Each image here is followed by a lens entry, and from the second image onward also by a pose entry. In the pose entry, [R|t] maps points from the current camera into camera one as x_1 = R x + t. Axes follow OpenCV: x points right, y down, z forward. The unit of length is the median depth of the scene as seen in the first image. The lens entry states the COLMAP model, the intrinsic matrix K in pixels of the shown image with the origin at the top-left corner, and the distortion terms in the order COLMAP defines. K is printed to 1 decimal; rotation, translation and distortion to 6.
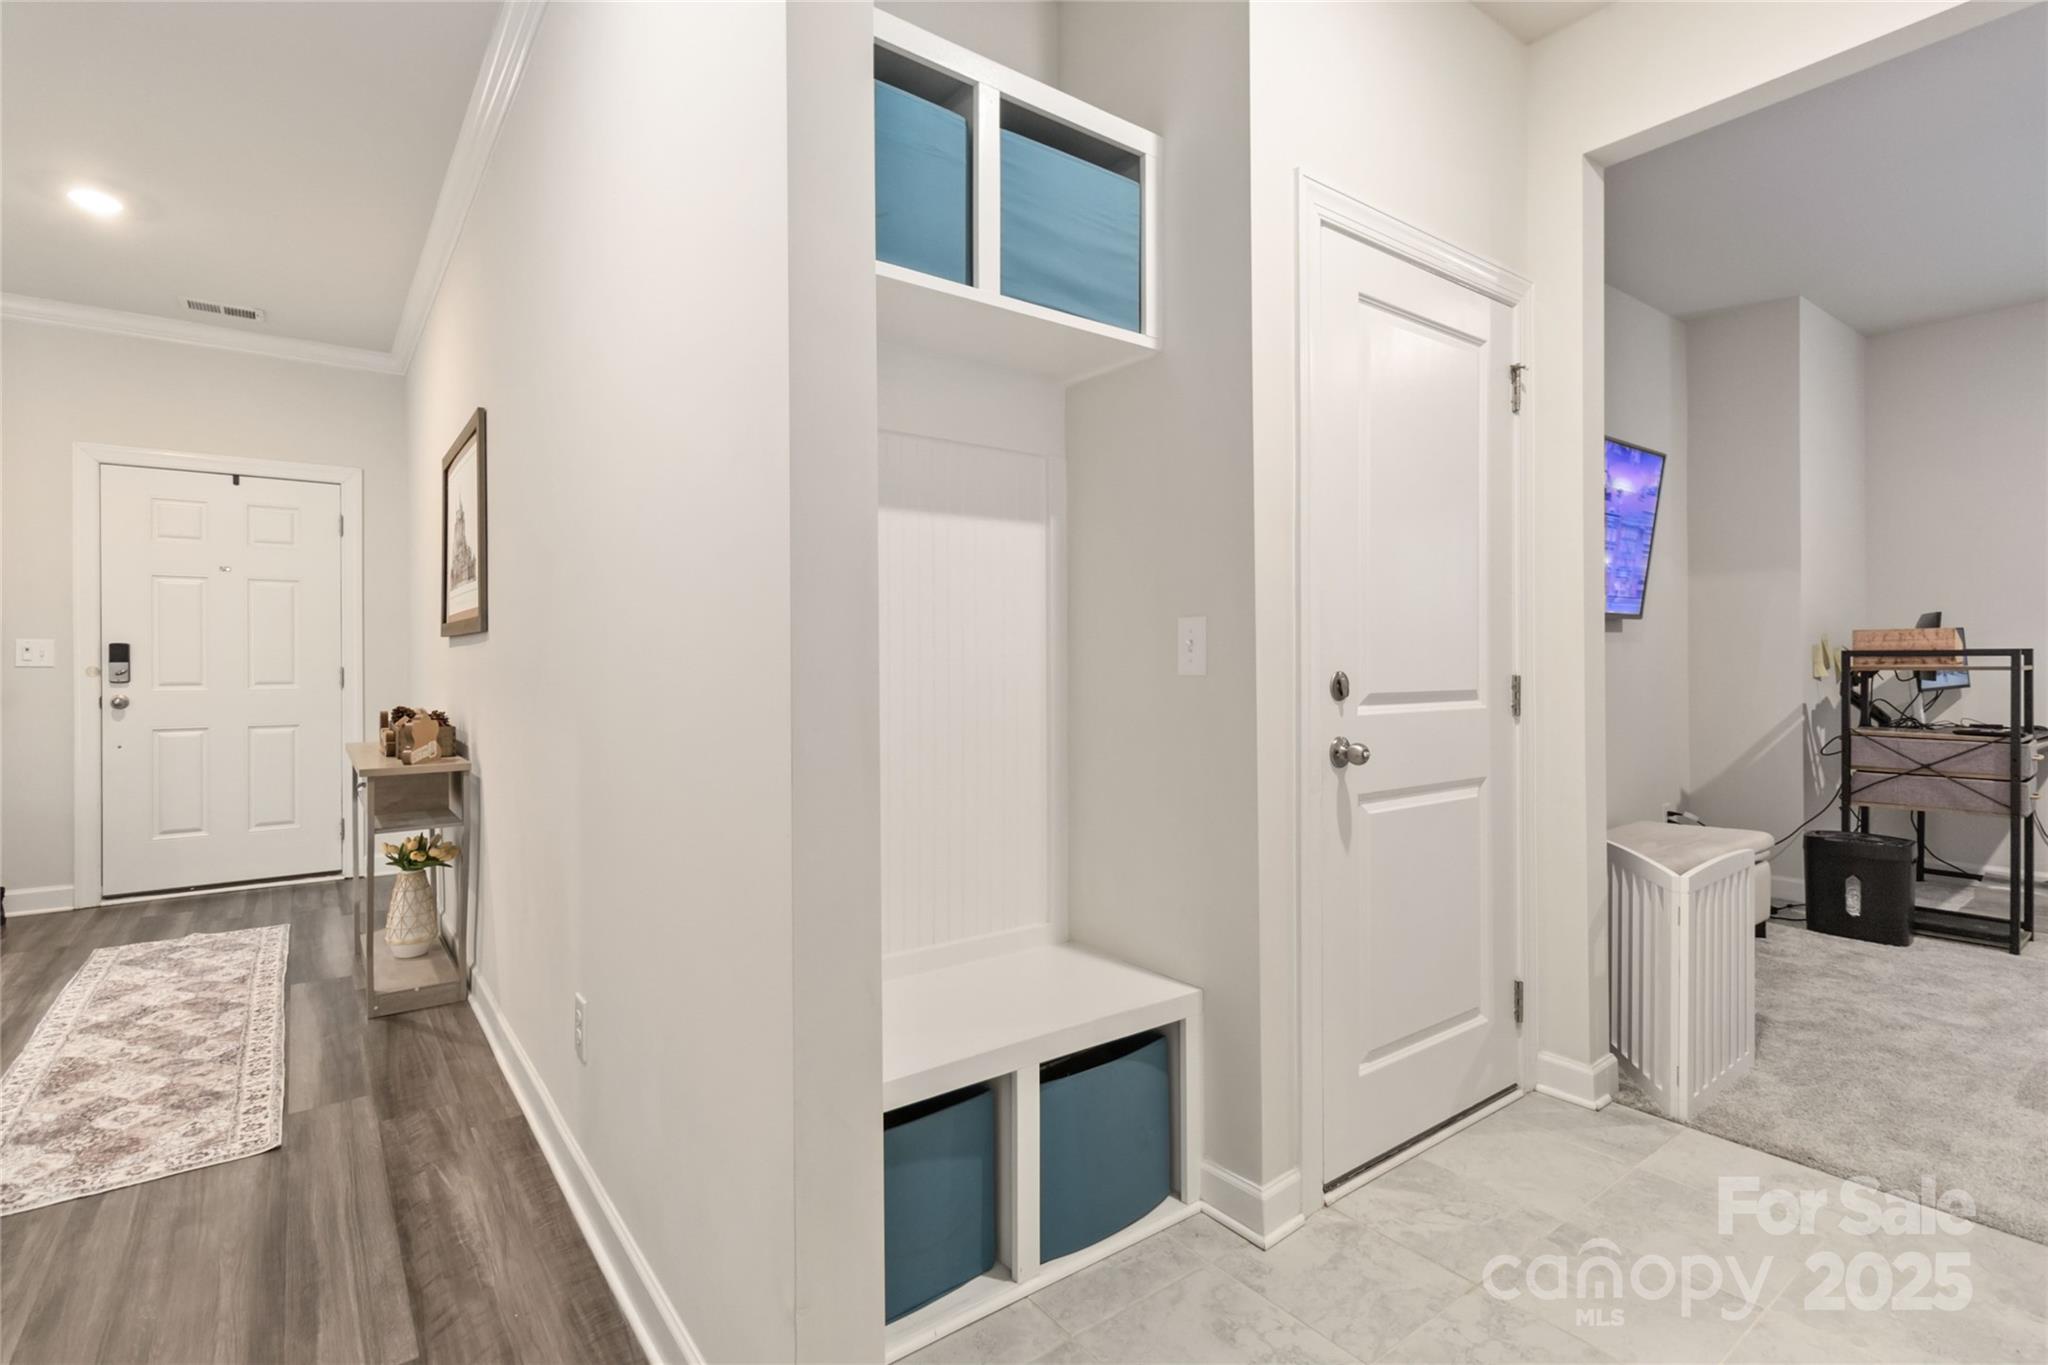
lens RADIAL K [[966.8, 0, 1028.6], [0, 966.8, 660.8], [0, 0, 1]] dist [-0.000302, -0.000264]
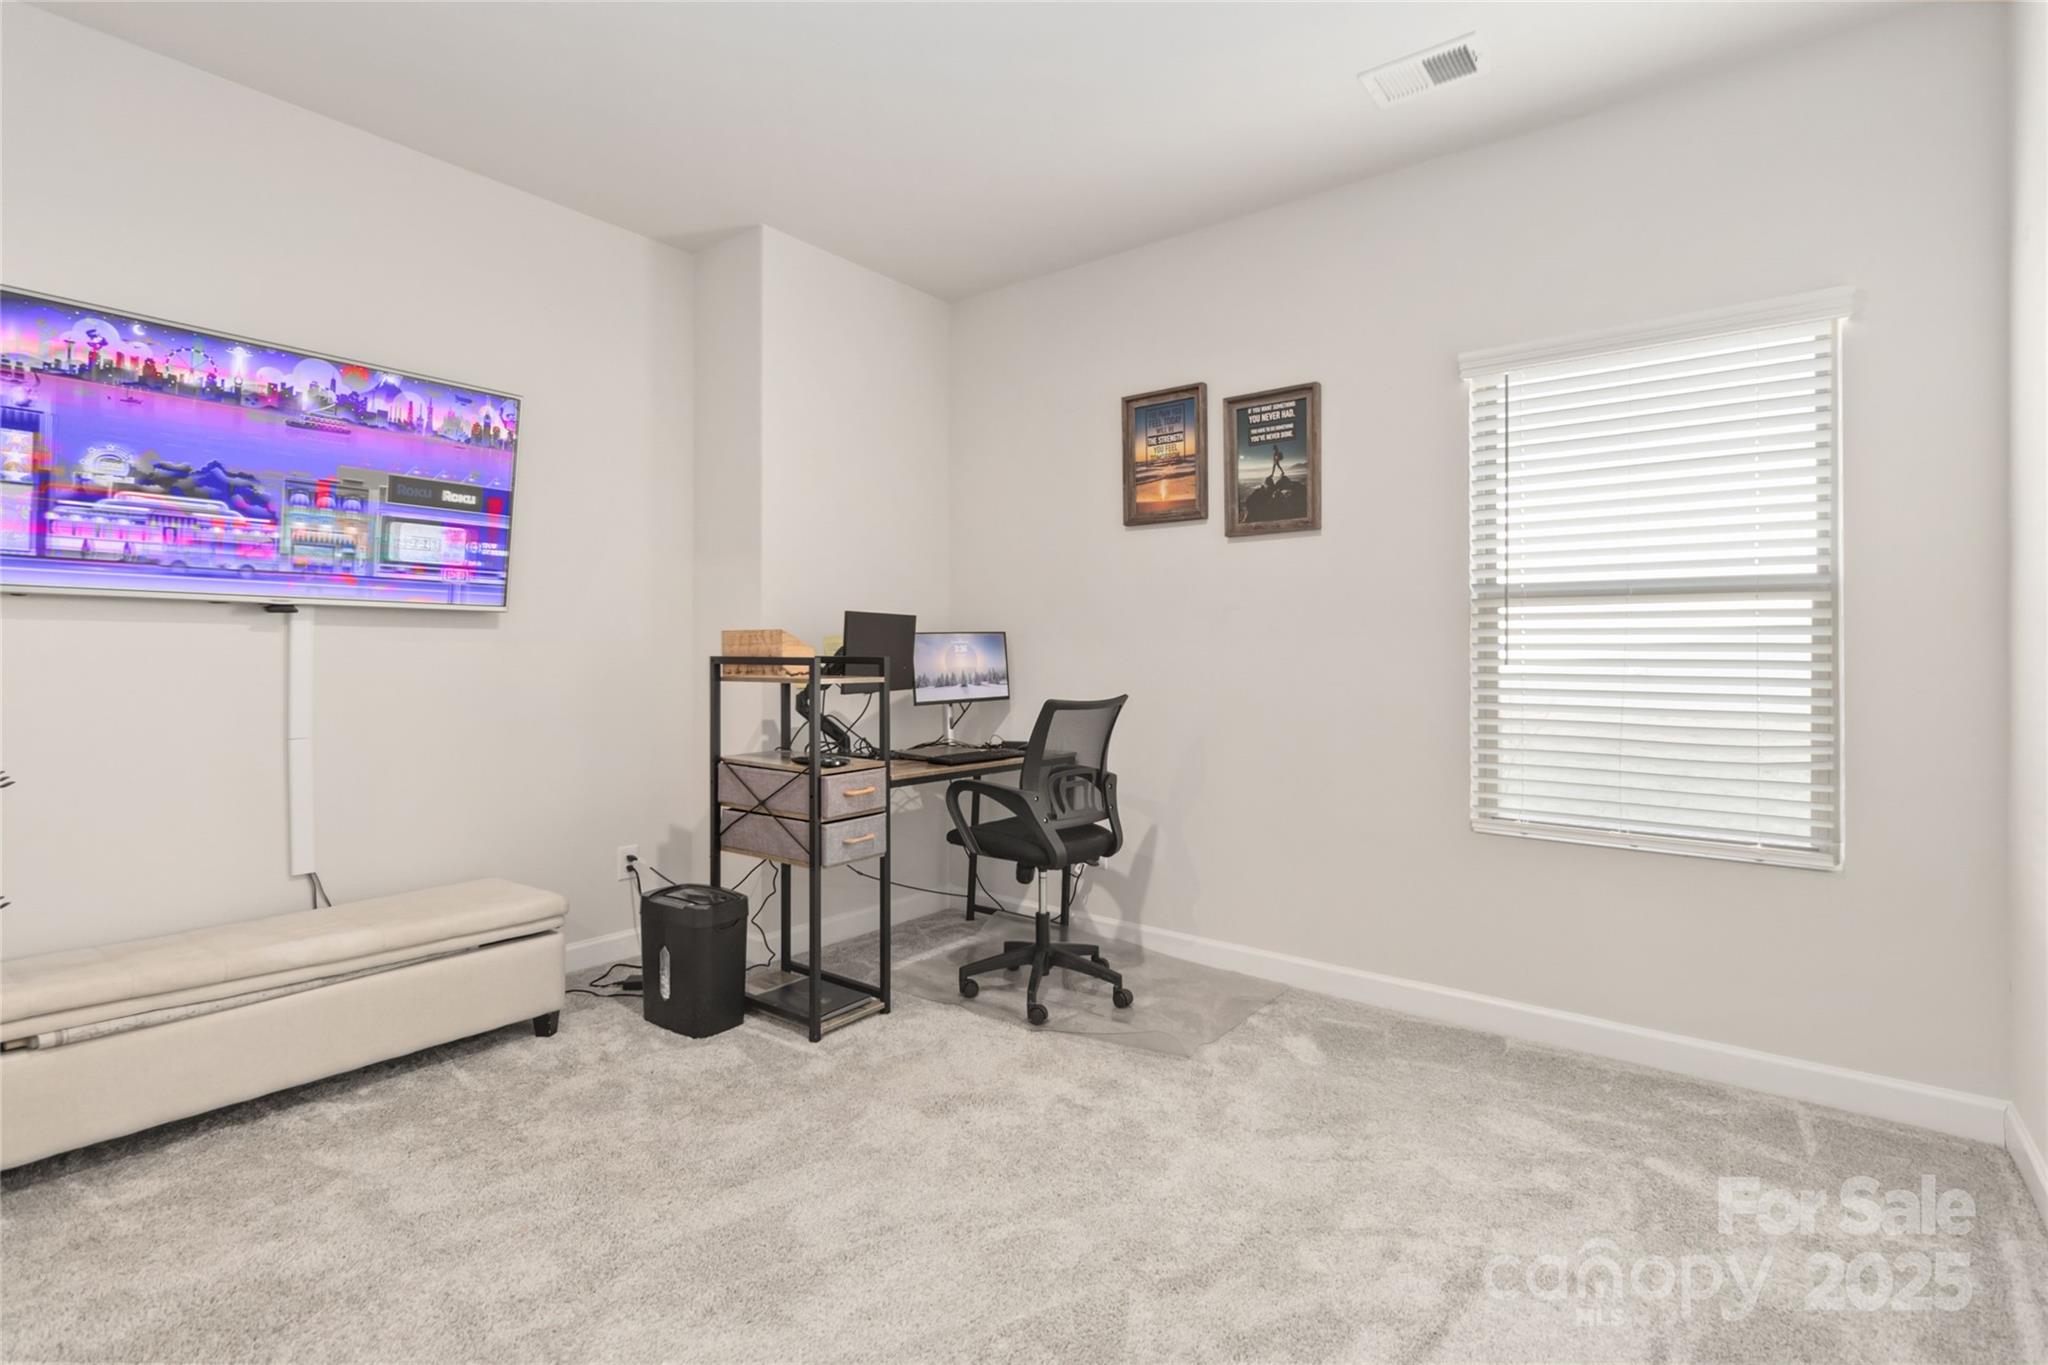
lens RADIAL K [[966.8, 0, 1030.0], [0, 966.8, 661.6], [0, 0, 1]] dist [-0.000302, -0.000264]
pose [[0.966805, 0.008004, 0.255390, 0.894694], [-0.009343, 0.999948, 0.004033, -0.012117], [-0.255344, -0.006286, 0.966830, 0.167146]]
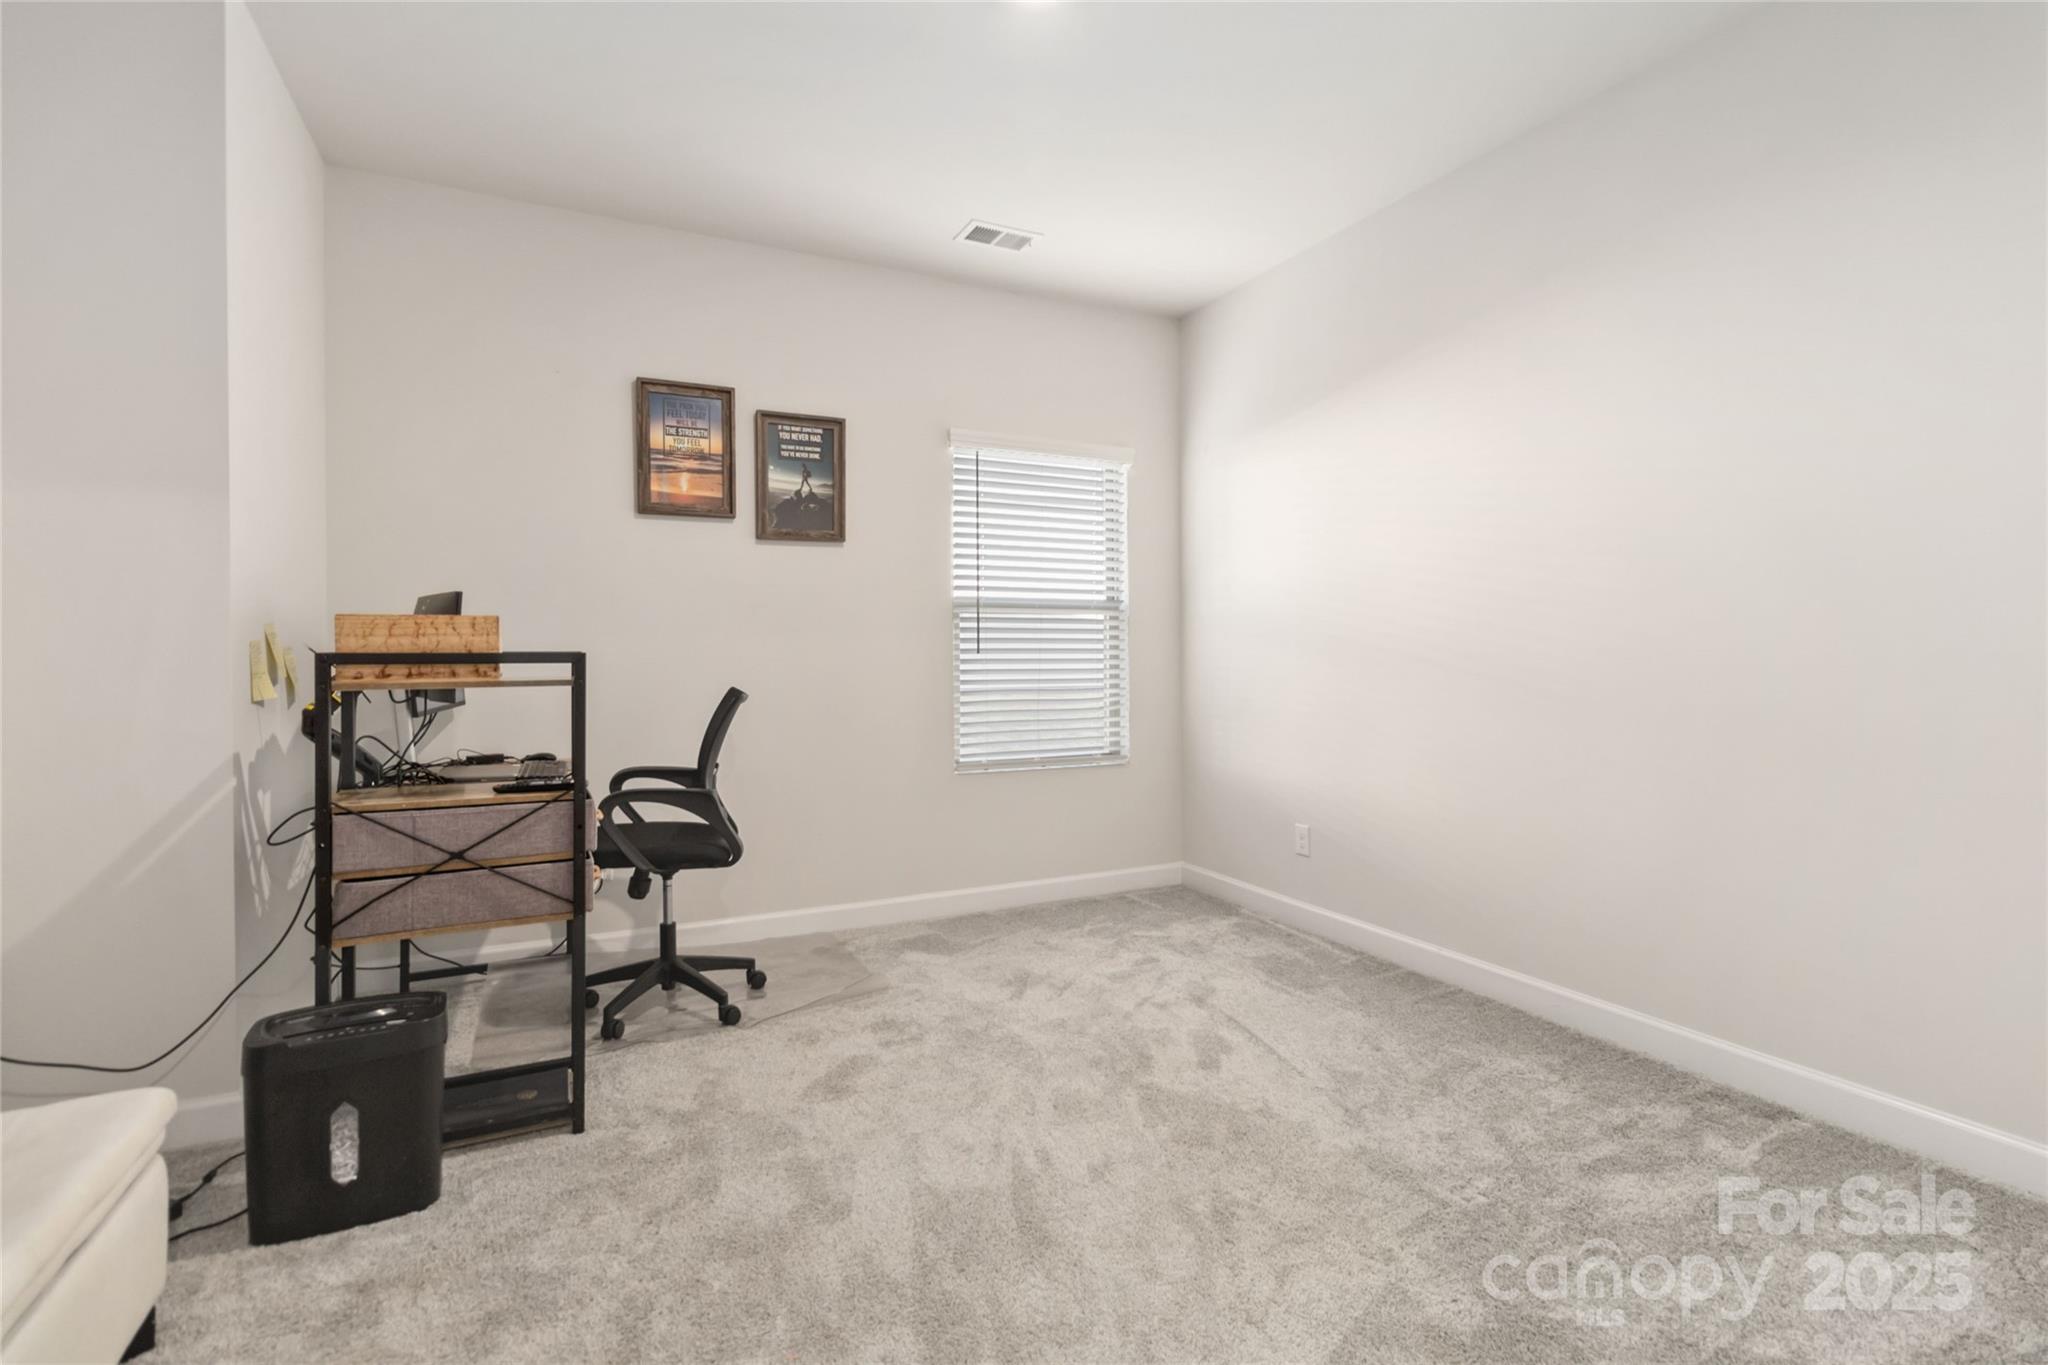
lens RADIAL K [[966.8, 0, 1042.5], [0, 966.8, 649.3], [0, 0, 1]] dist [-0.000302, -0.000264]
pose [[0.177479, 0.004376, 0.984115, 0.405652], [0.003871, 0.999979, -0.005145, -0.008575], [-0.984117, 0.004723, 0.177458, 0.530363]]
